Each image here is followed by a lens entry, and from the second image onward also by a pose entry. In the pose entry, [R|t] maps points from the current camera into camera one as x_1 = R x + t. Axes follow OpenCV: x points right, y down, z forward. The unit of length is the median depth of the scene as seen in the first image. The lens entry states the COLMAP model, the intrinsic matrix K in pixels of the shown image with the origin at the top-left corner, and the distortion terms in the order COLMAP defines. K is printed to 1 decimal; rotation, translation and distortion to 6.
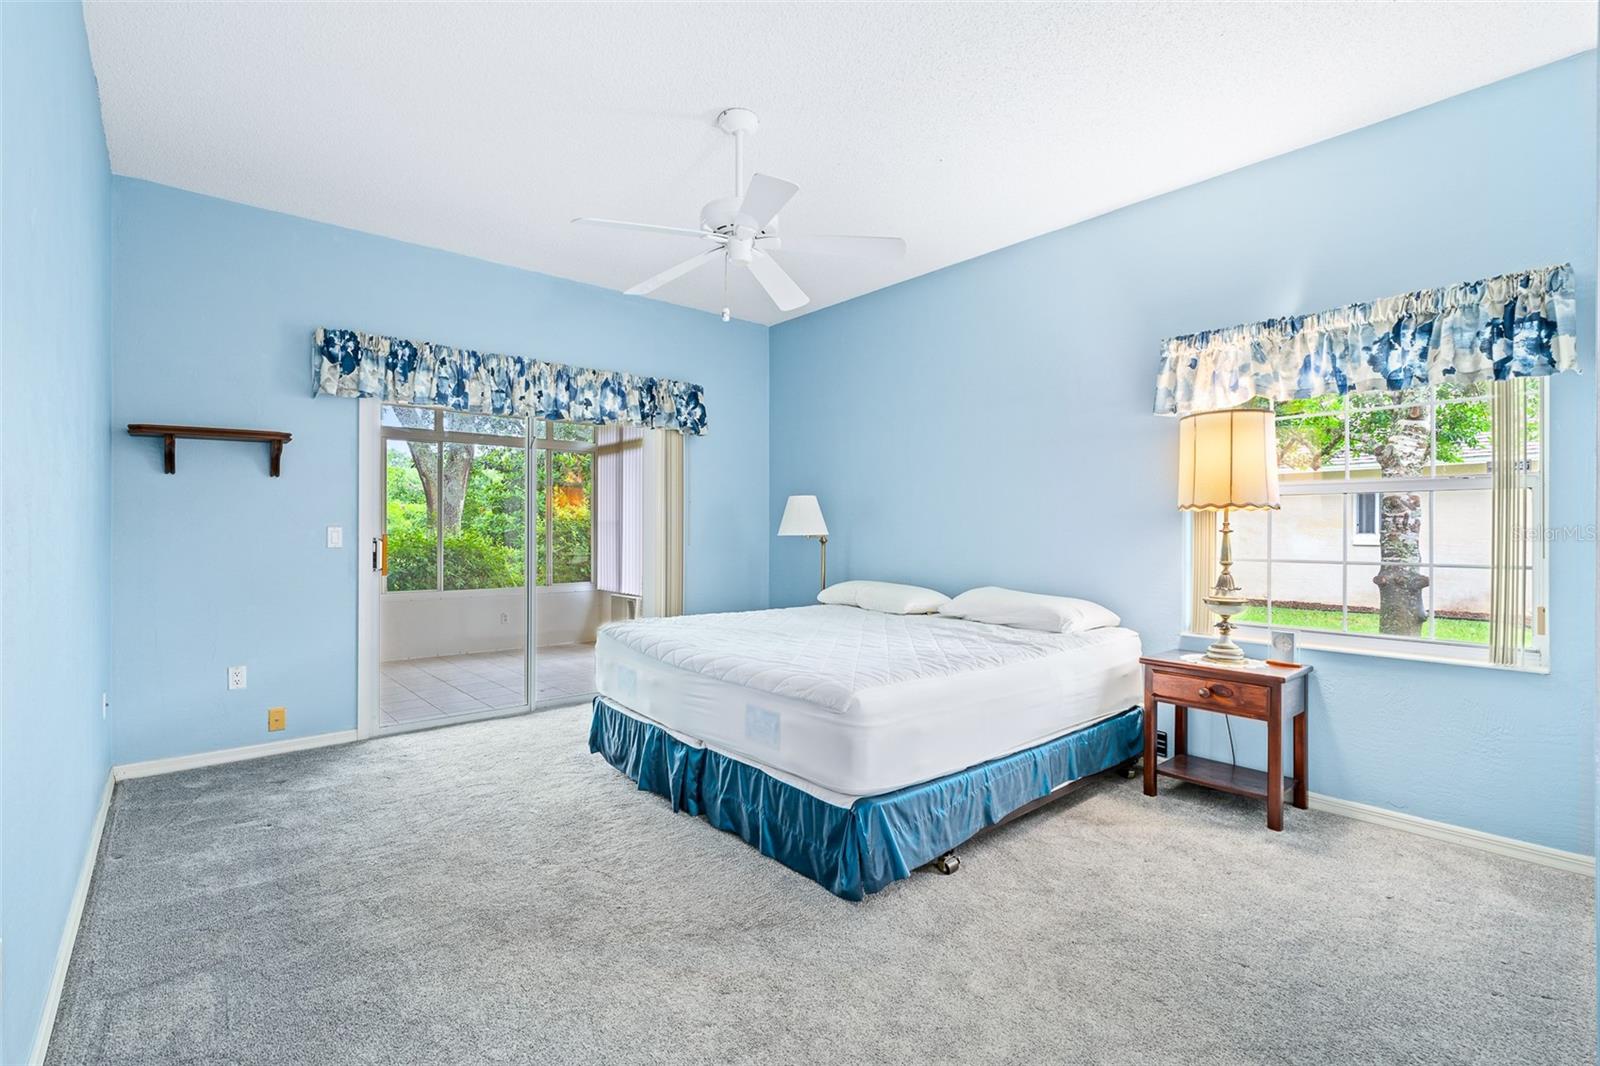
lens RADIAL K [[721.1, 0, 802.7], [0, 721.1, 519.9], [0, 0, 1]] dist [-0.007085, 0.003079]
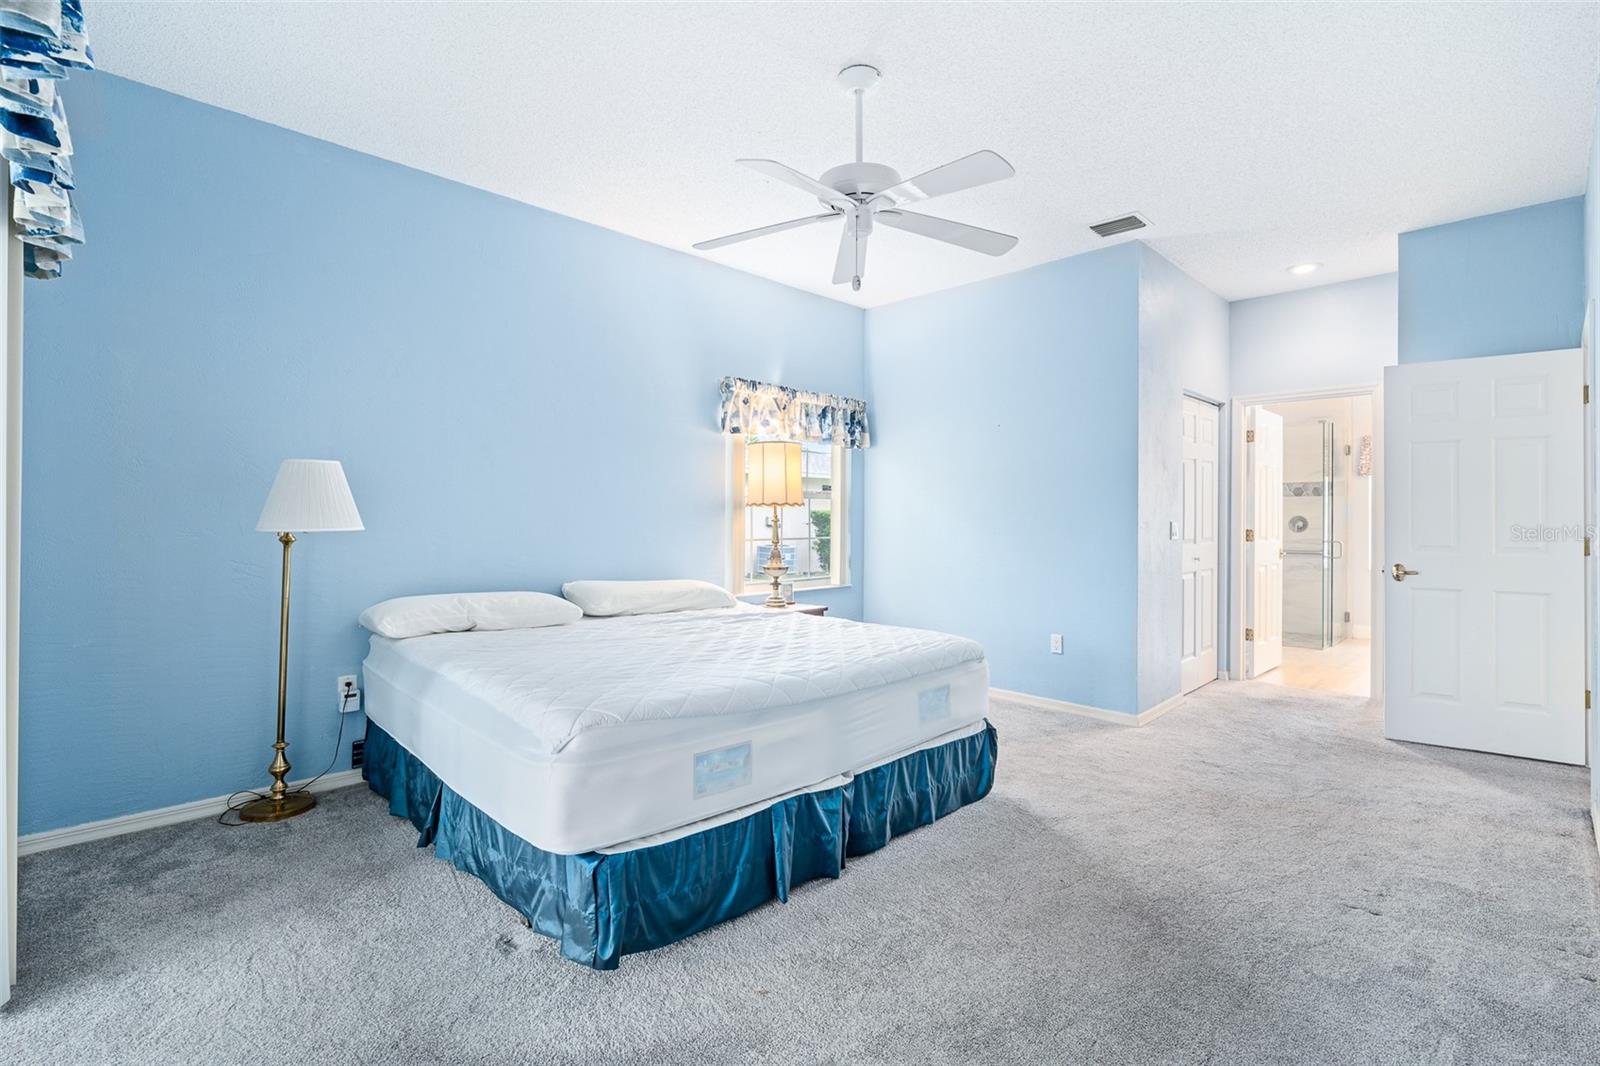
lens RADIAL K [[721.1, 0, 802.9], [0, 721.1, 518.2], [0, 0, 1]] dist [-0.007085, 0.003079]
pose [[-0.053103, -0.004205, 0.998580, -1.169173], [-0.020963, 0.999775, 0.003095, 0.005362], [-0.998369, -0.020769, -0.053180, 1.306823]]
